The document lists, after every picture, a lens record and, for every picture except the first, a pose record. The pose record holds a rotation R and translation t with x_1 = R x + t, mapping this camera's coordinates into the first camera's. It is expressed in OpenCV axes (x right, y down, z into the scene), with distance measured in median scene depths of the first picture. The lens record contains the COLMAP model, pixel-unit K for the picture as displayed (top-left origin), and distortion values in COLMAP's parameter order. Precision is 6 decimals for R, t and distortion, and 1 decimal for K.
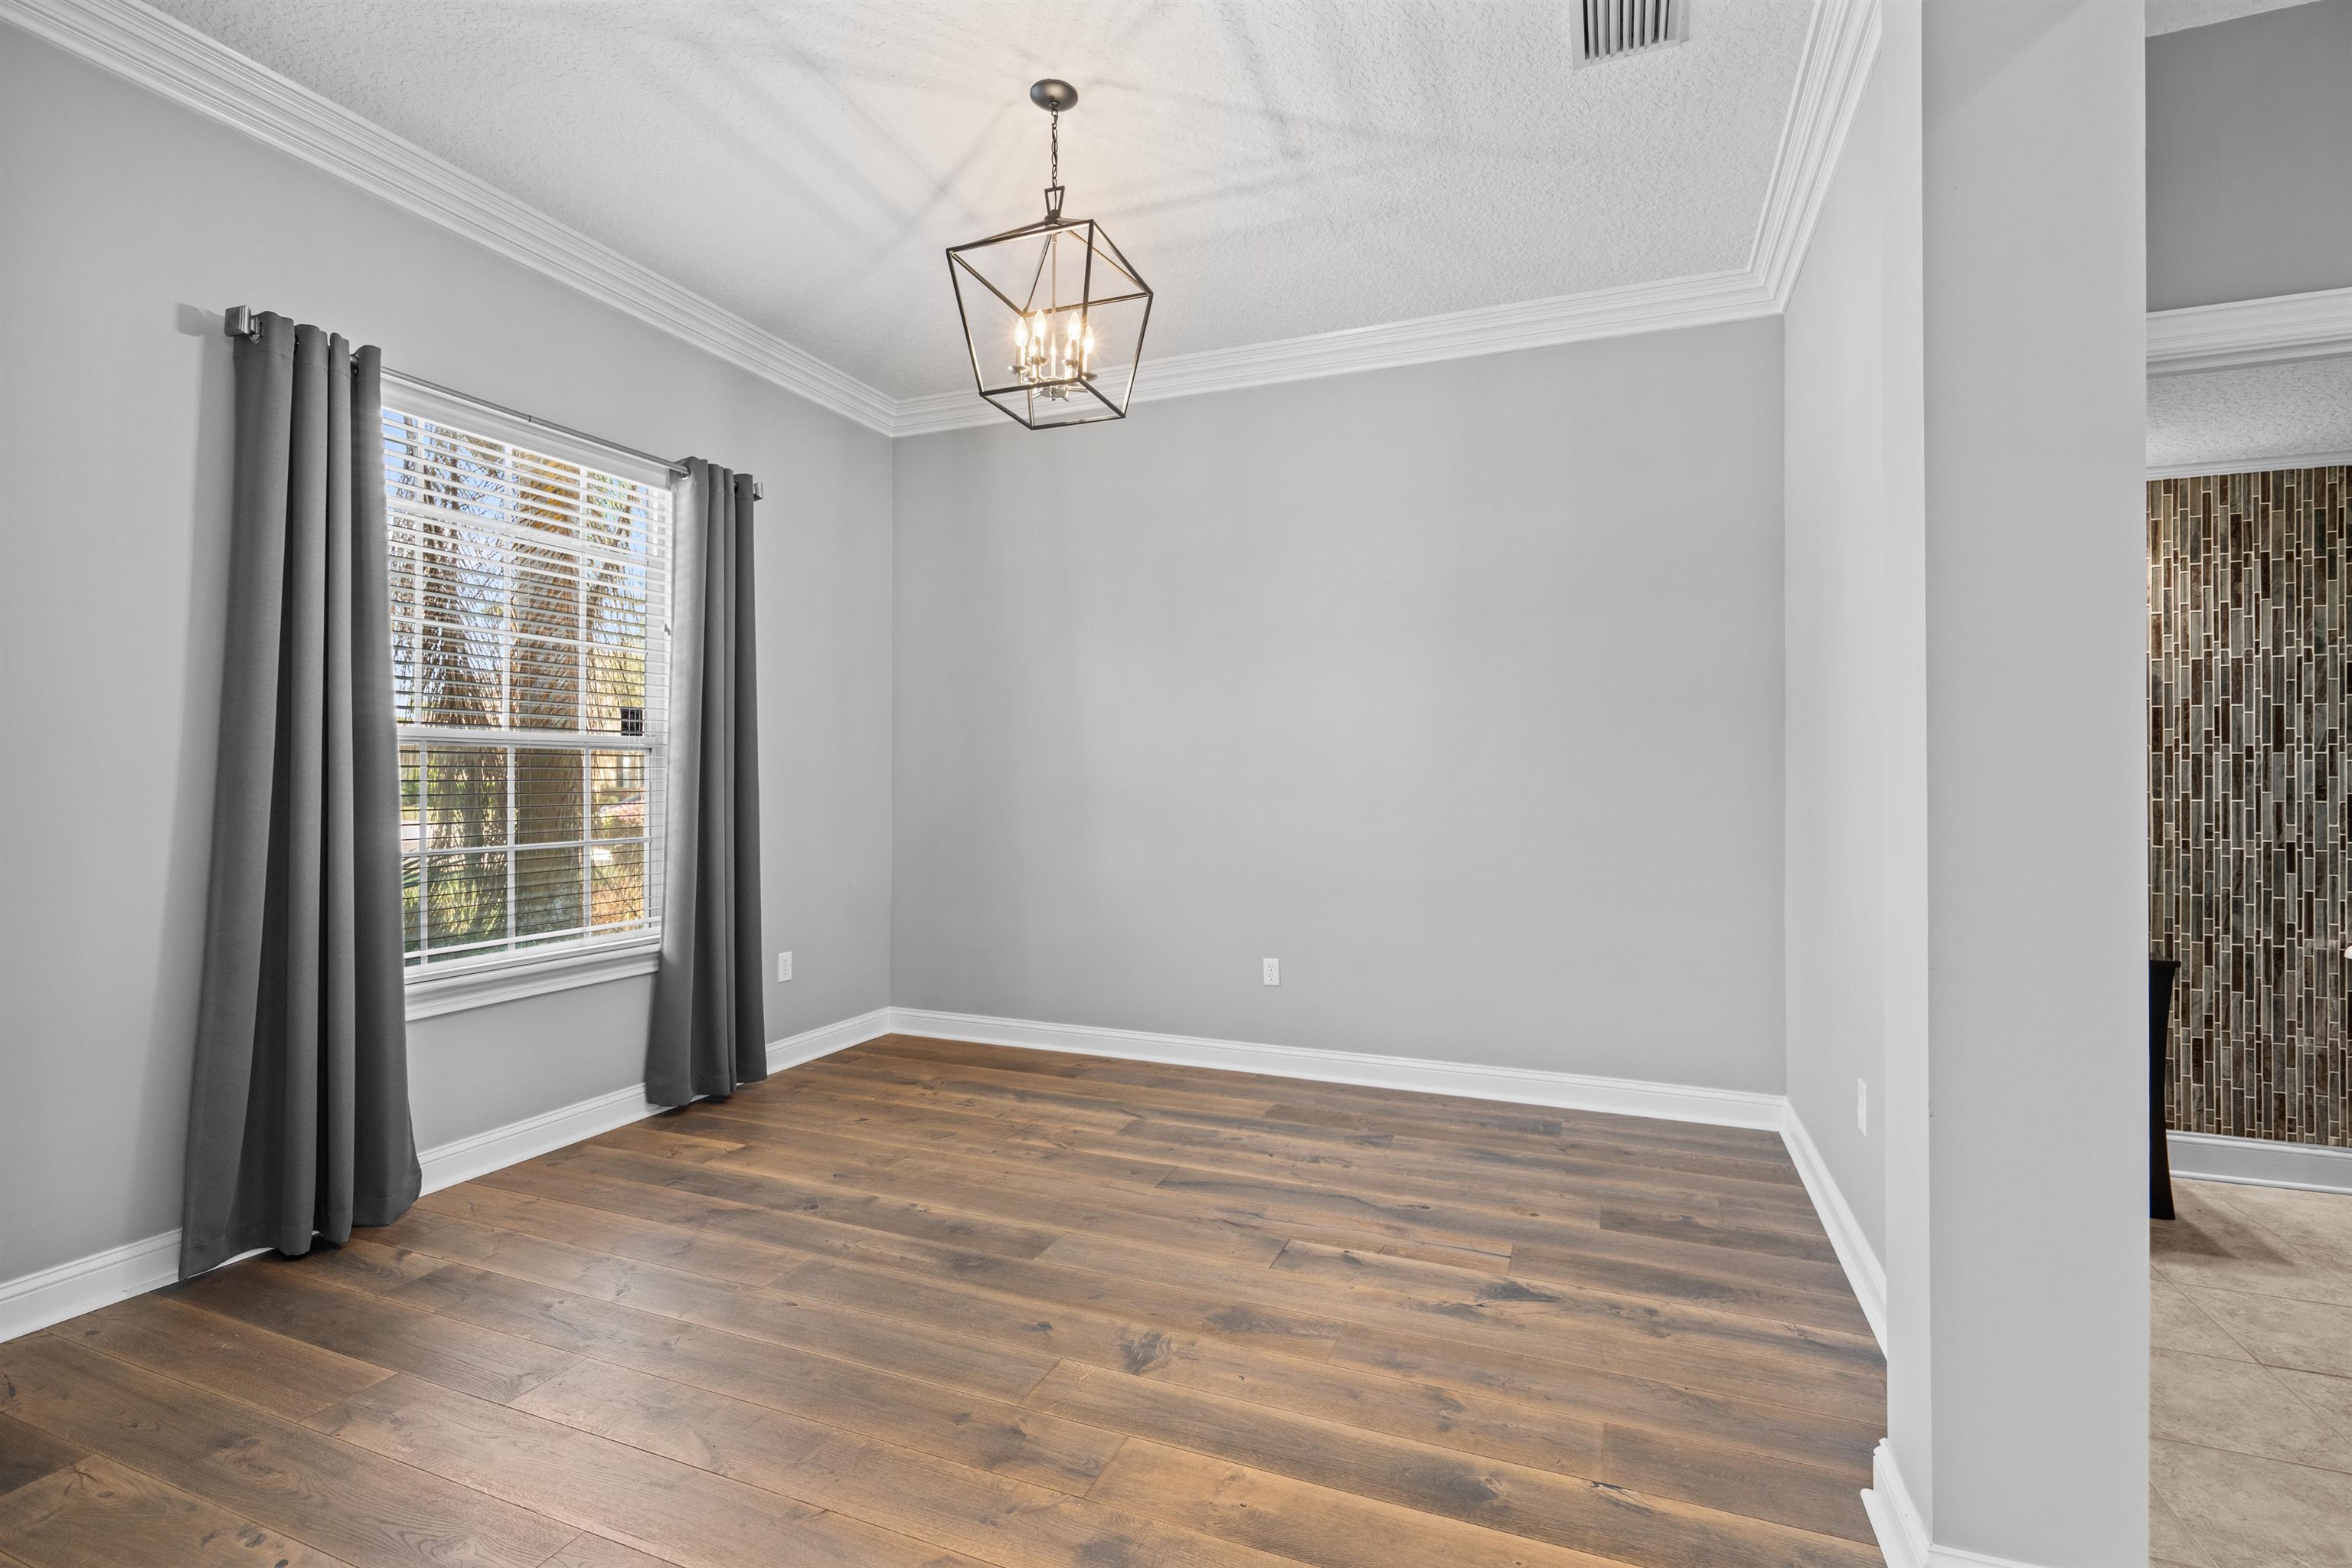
lens RADIAL K [[1072.6, 0, 1185.9], [0, 1072.6, 767.6], [0, 0, 1]] dist [-0.003547, 0.002269]
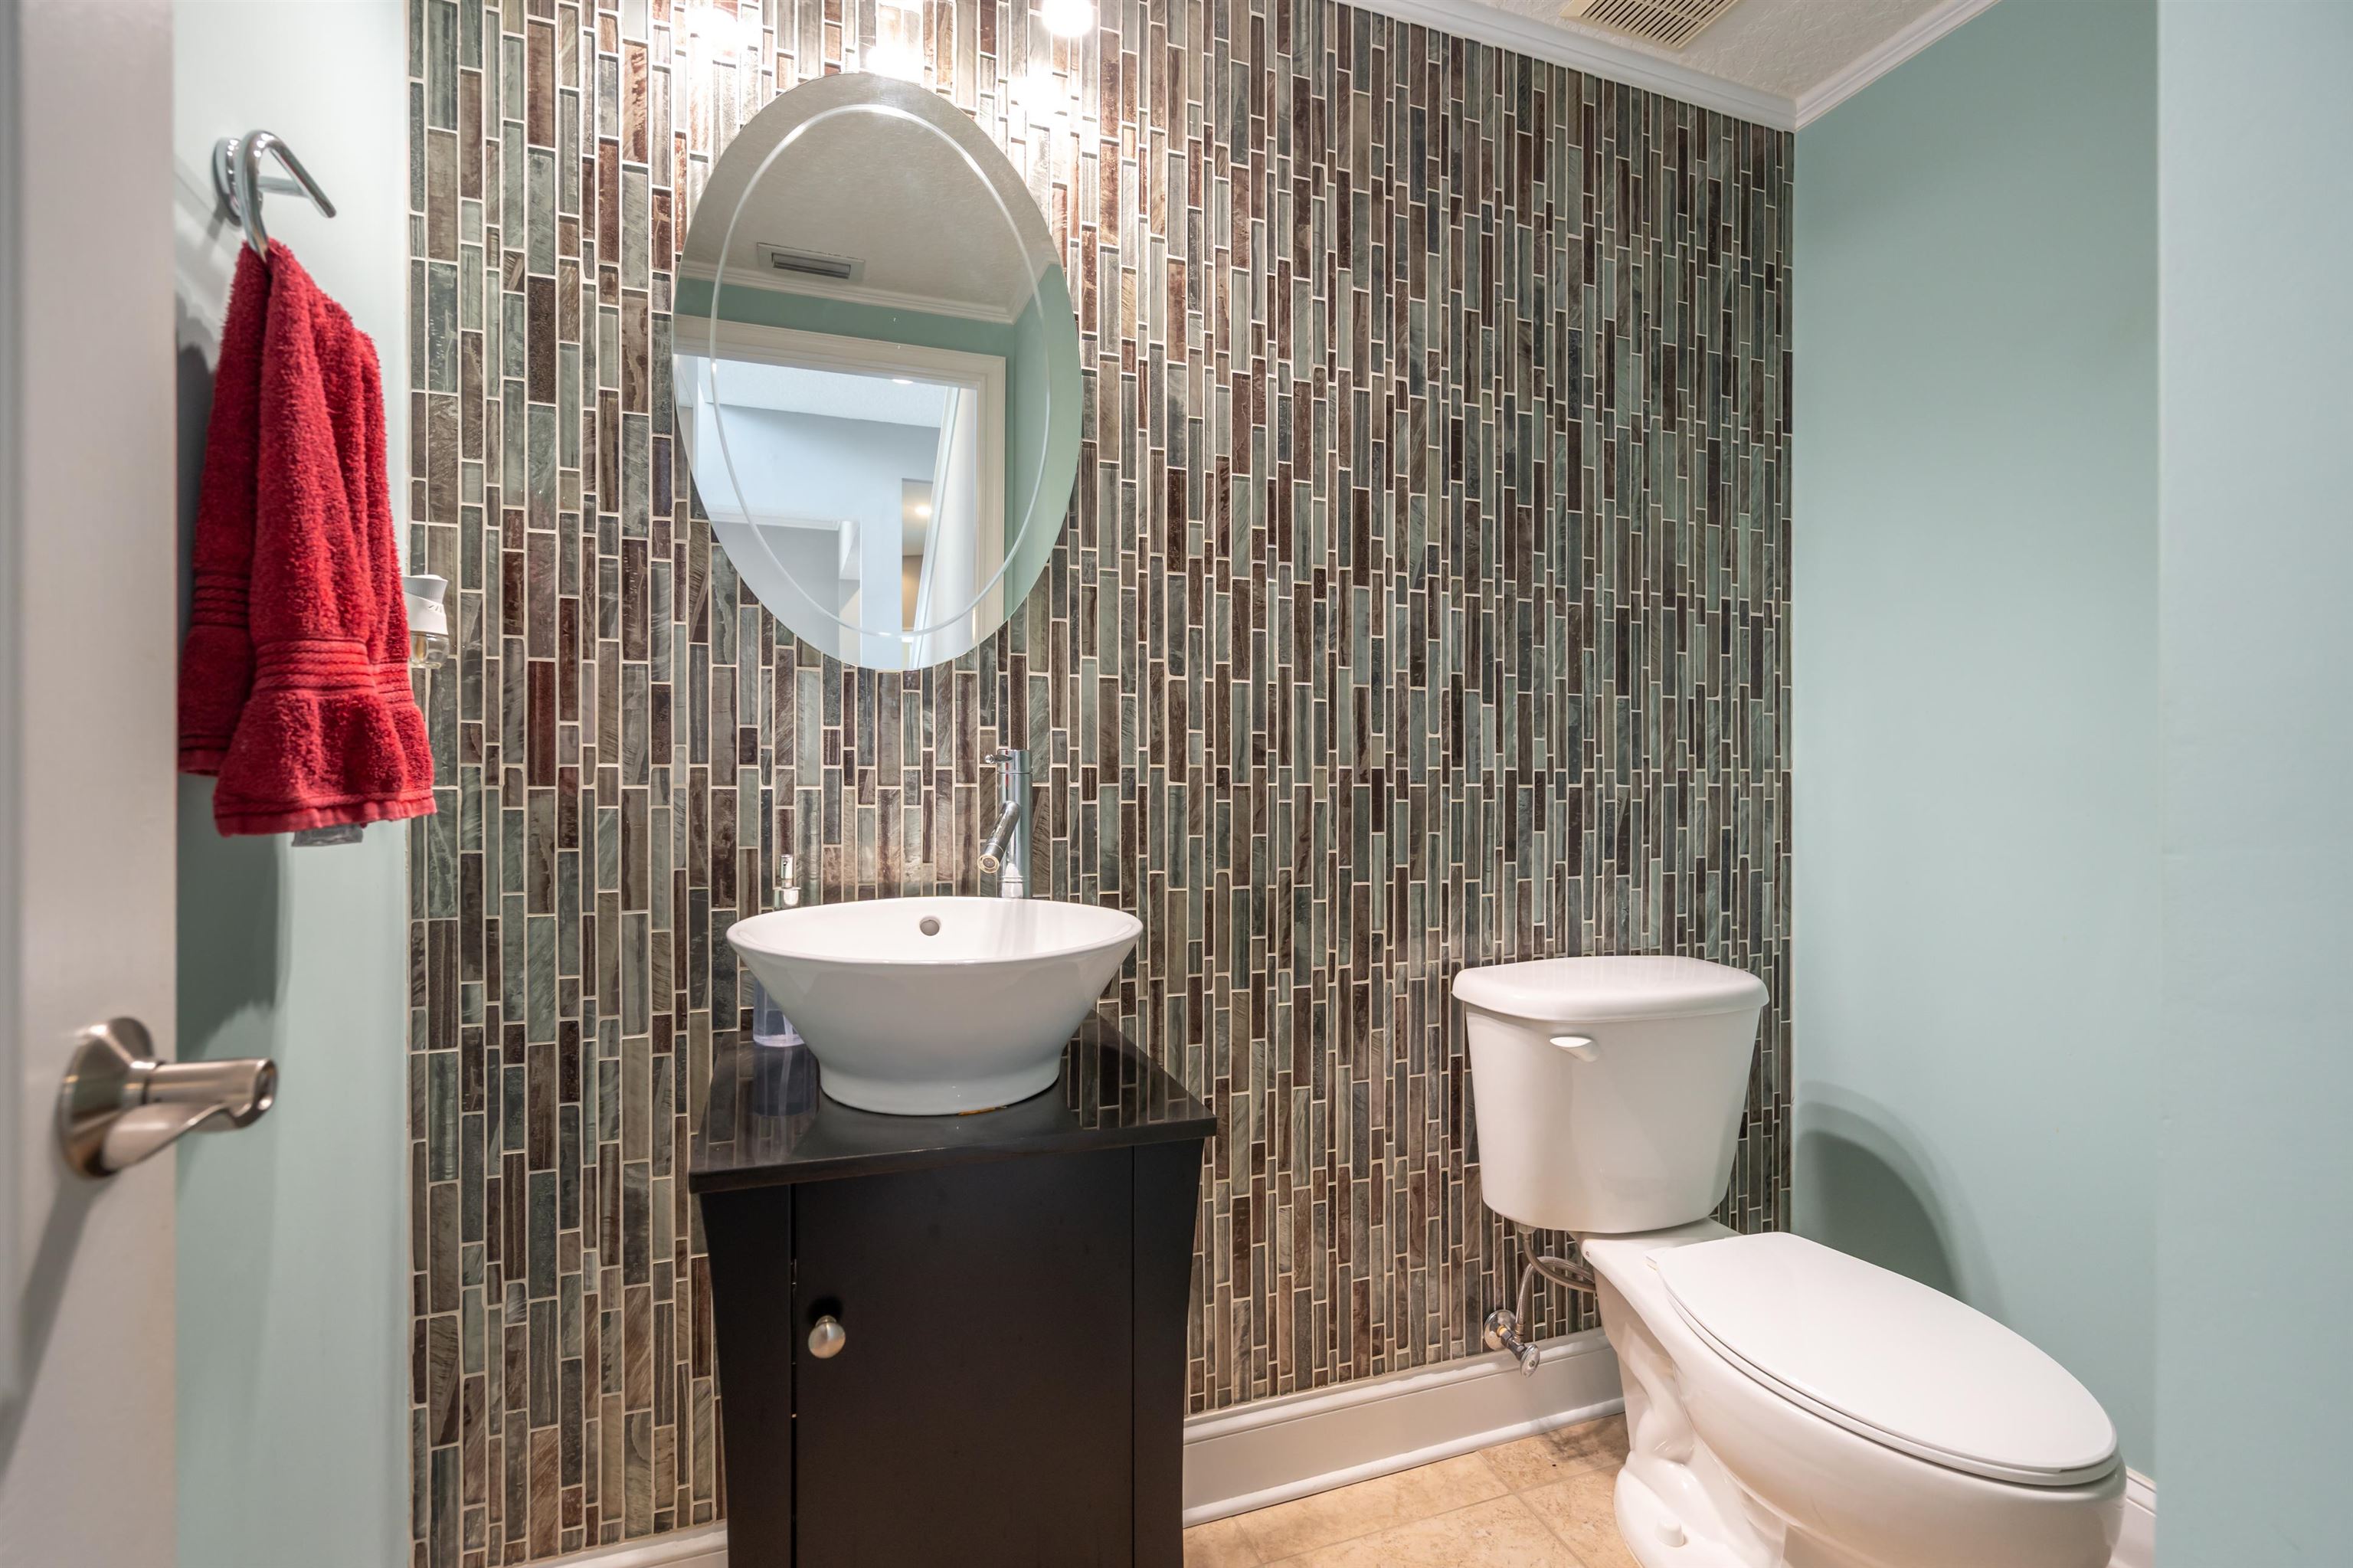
lens RADIAL K [[1073.1, 0, 1194.6], [0, 1073.1, 780.0], [0, 0, 1]] dist [-0.003547, 0.002269]
pose [[0.746812, 0.000536, 0.665035, 0.636266], [-0.001417, 0.999999, 0.000785, 0.074123], [-0.665034, -0.001529, 0.746812, 0.683654]]
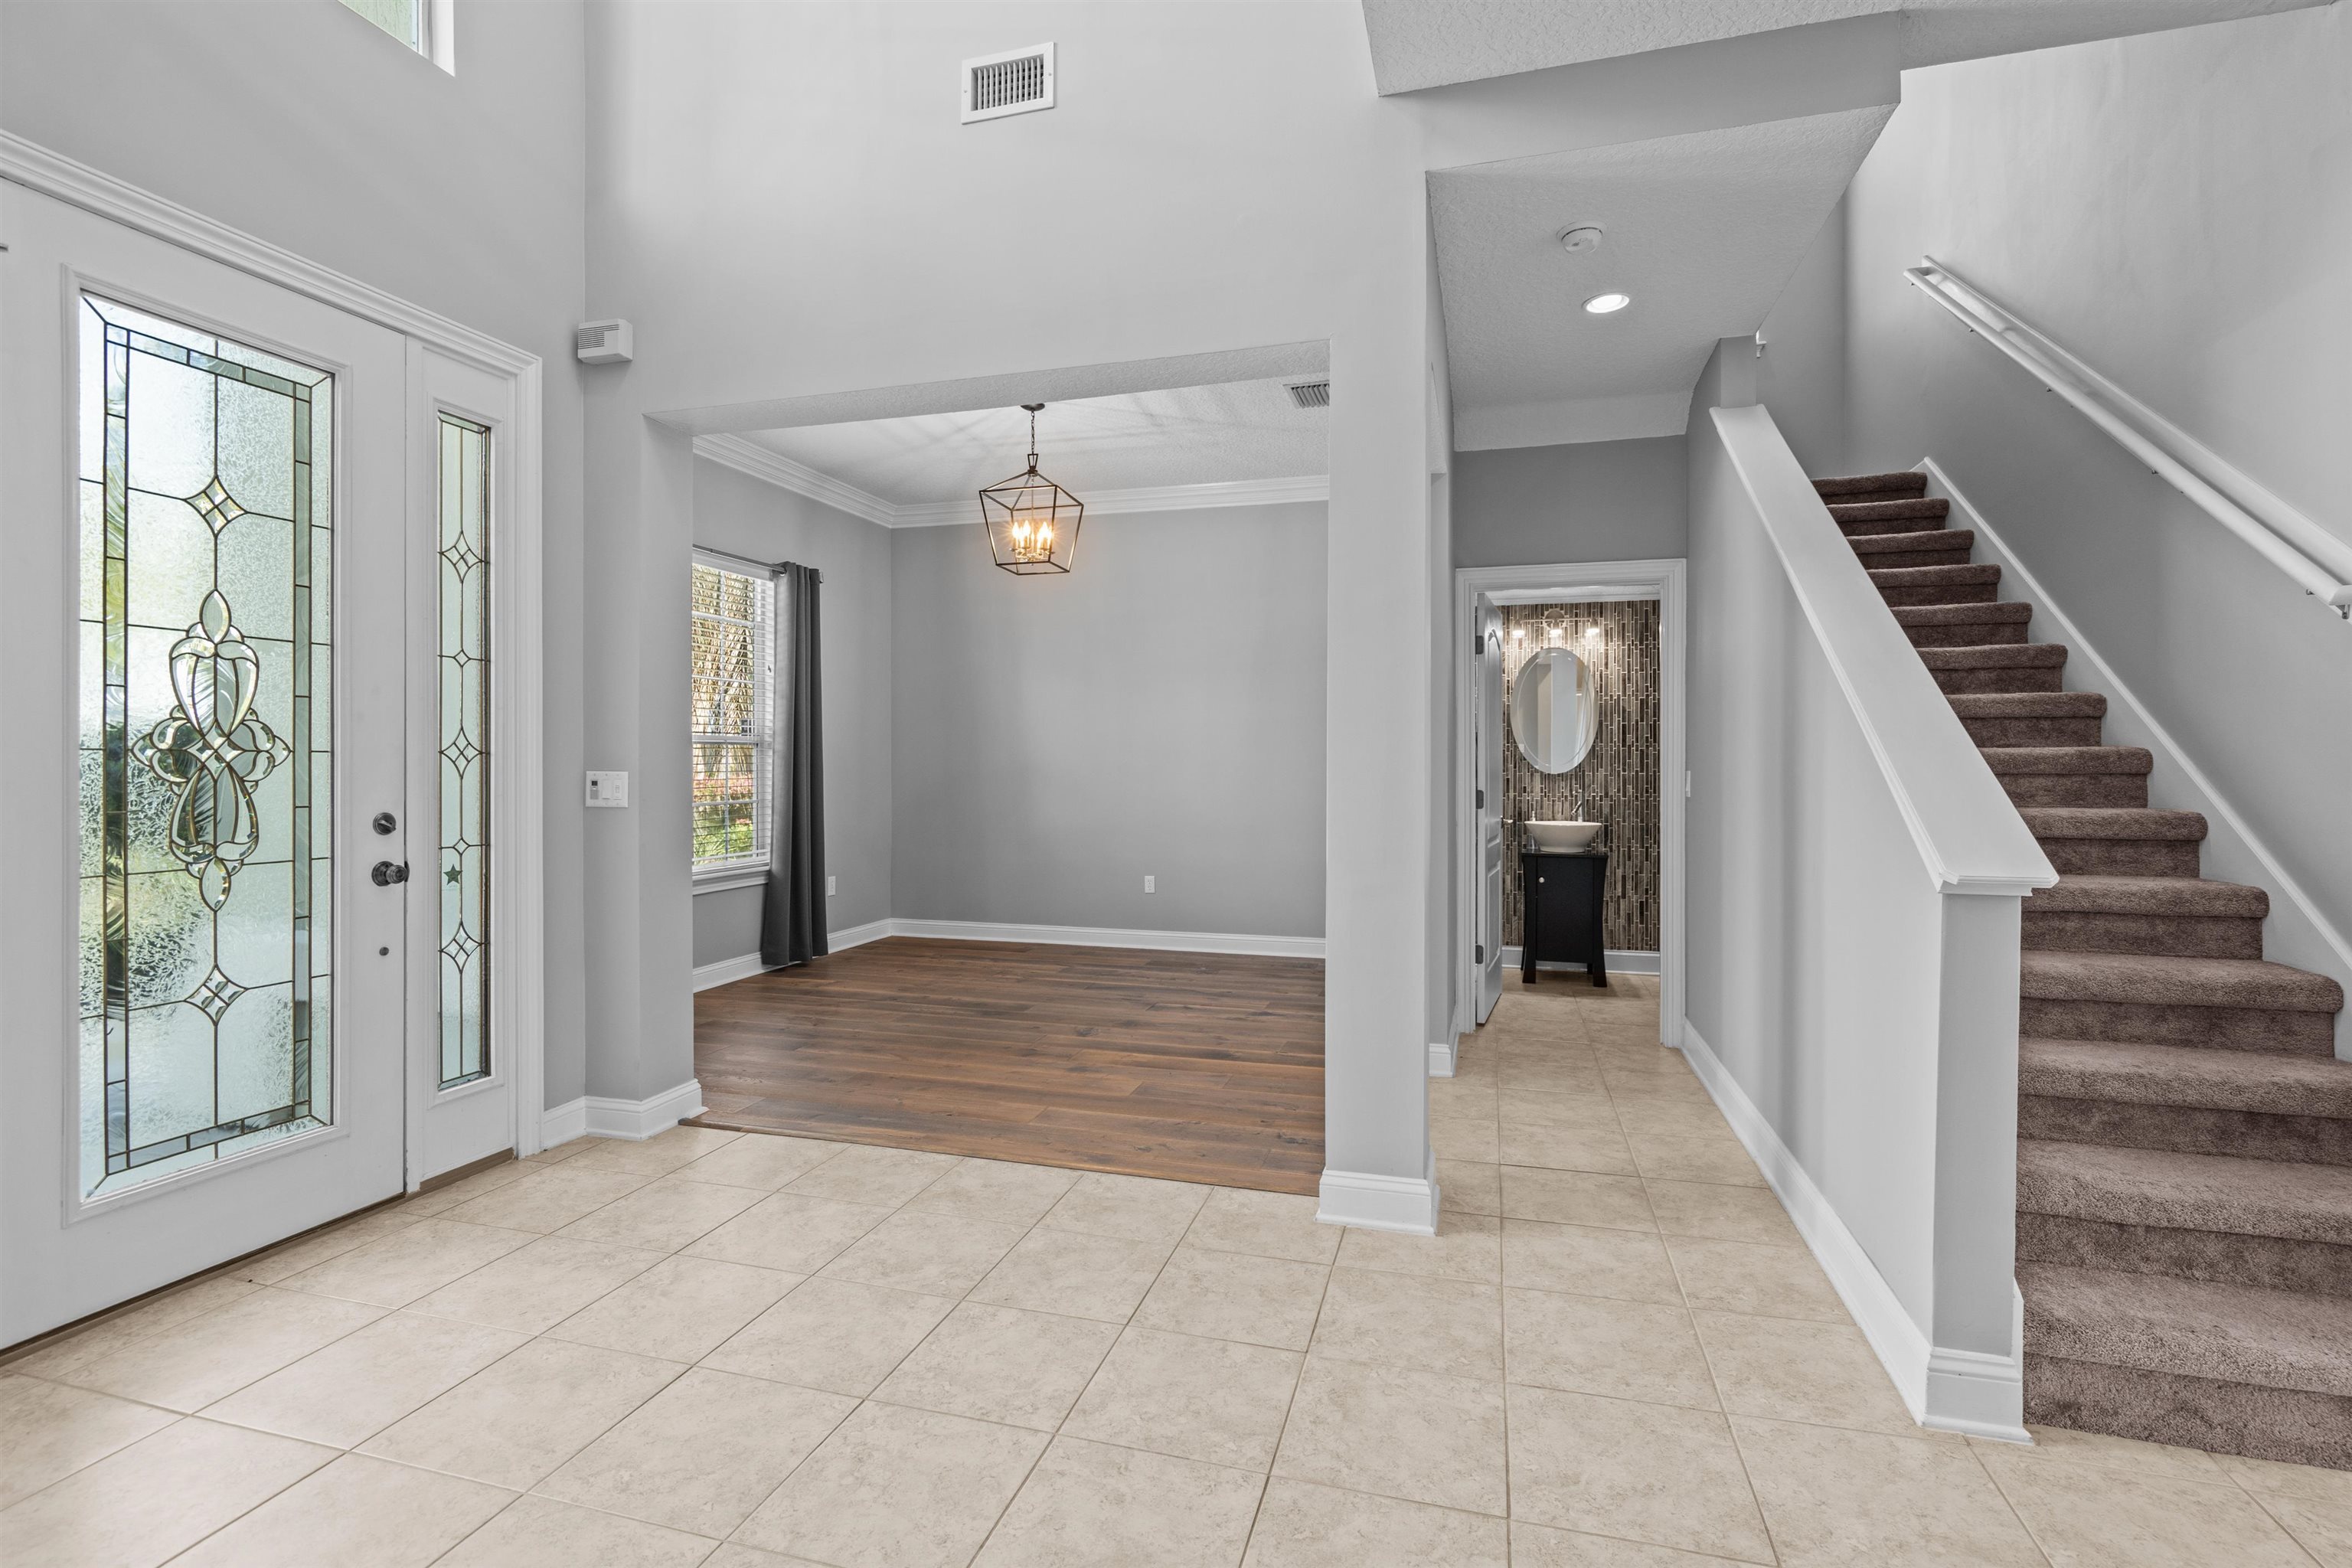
lens RADIAL K [[1072.6, 0, 1180.4], [0, 1072.6, 766.2], [0, 0, 1]] dist [-0.003547, 0.002269]
pose [[0.994932, -0.001571, 0.100534, -0.046010], [0.000261, 0.999915, 0.013047, -0.006444], [-0.100546, -0.012954, 0.994848, -0.793897]]
